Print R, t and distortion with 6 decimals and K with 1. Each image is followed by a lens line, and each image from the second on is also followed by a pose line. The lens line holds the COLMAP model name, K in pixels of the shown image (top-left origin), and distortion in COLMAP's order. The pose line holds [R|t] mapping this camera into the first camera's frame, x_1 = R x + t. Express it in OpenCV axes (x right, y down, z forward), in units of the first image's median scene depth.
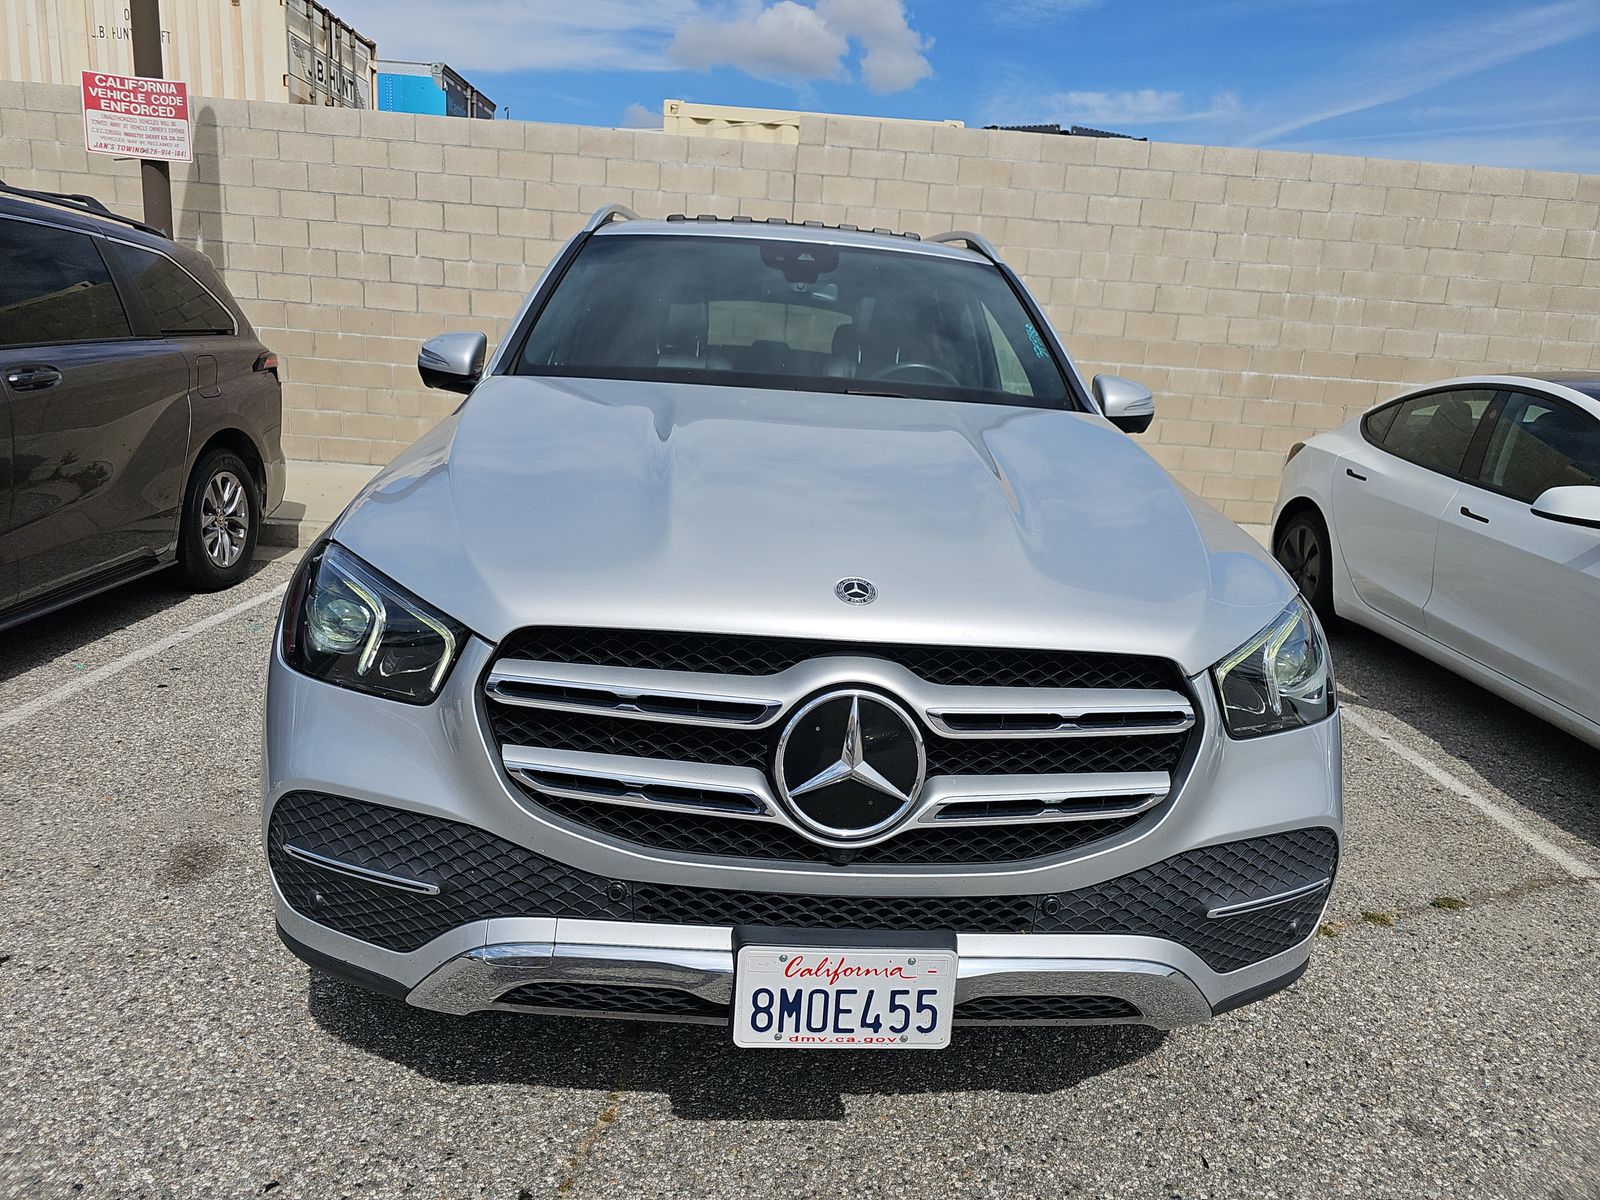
lens RADIAL K [[1075.6, 0, 789.8], [0, 1075.6, 594.2], [0, 0, 1]] dist [0.035453, -0.021161]
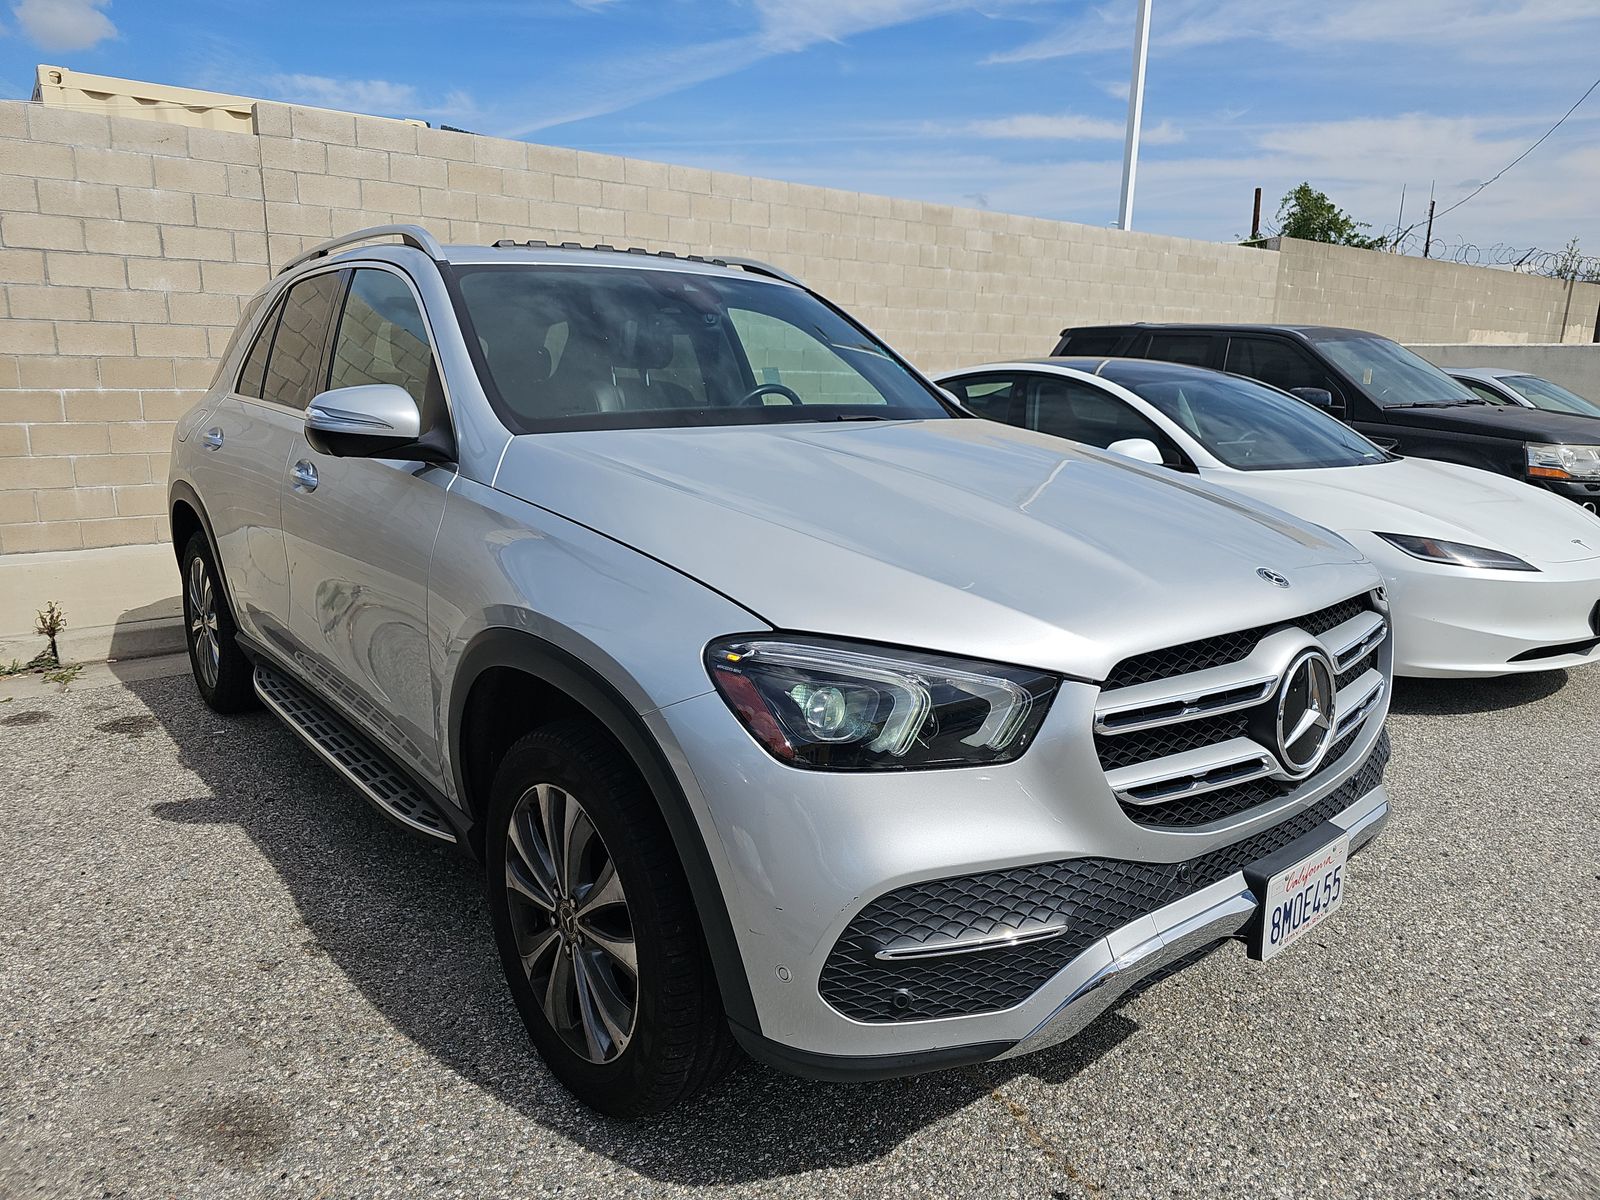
lens RADIAL K [[1075.6, 0, 807.7], [0, 1075.6, 601.6], [0, 0, 1]] dist [0.035453, -0.021161]
pose [[0.796536, -0.183712, 0.576004, -0.208418], [0.177507, 0.981790, 0.067666, -0.029613], [-0.577947, 0.048347, 0.814641, 0.054204]]
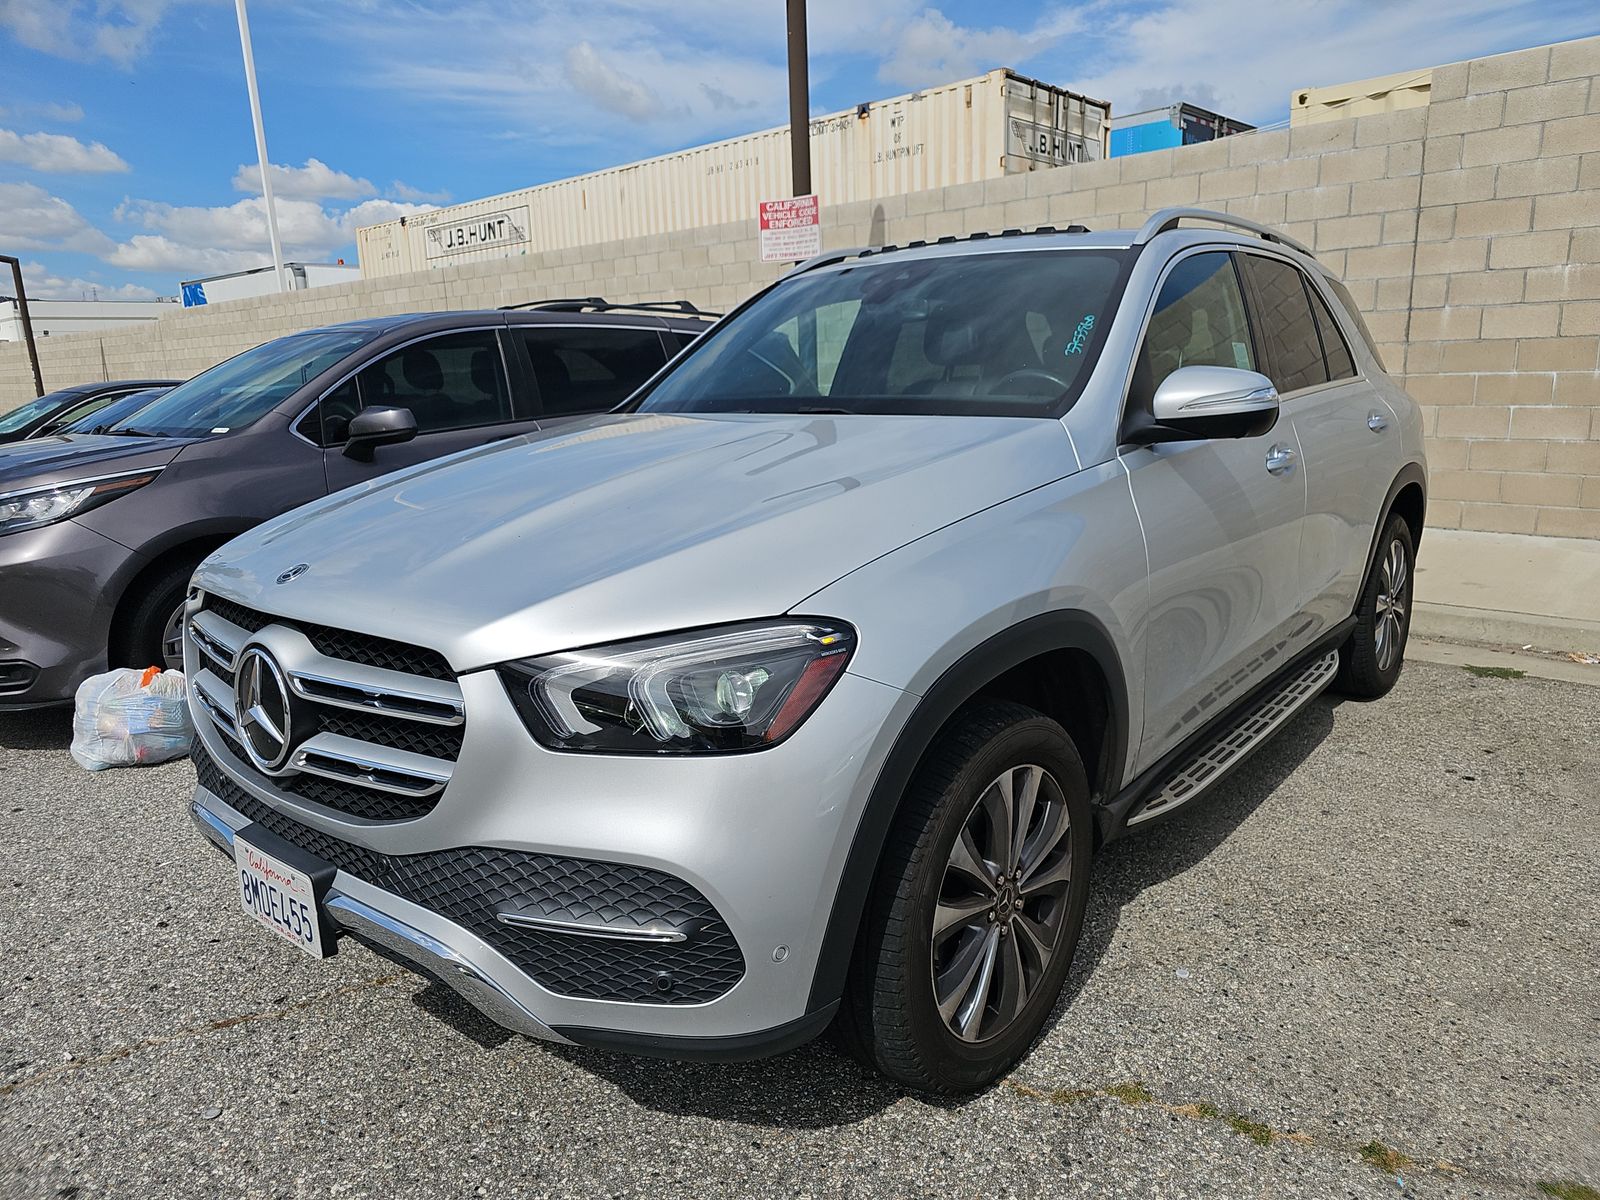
lens RADIAL K [[1075.6, 0, 796.6], [0, 1075.6, 600.4], [0, 0, 1]] dist [0.035453, -0.021161]
pose [[0.714075, 0.059581, -0.697529, 0.257904], [-0.081025, 0.996710, 0.002189, -0.004176], [0.695365, 0.054954, 0.716553, 0.094235]]
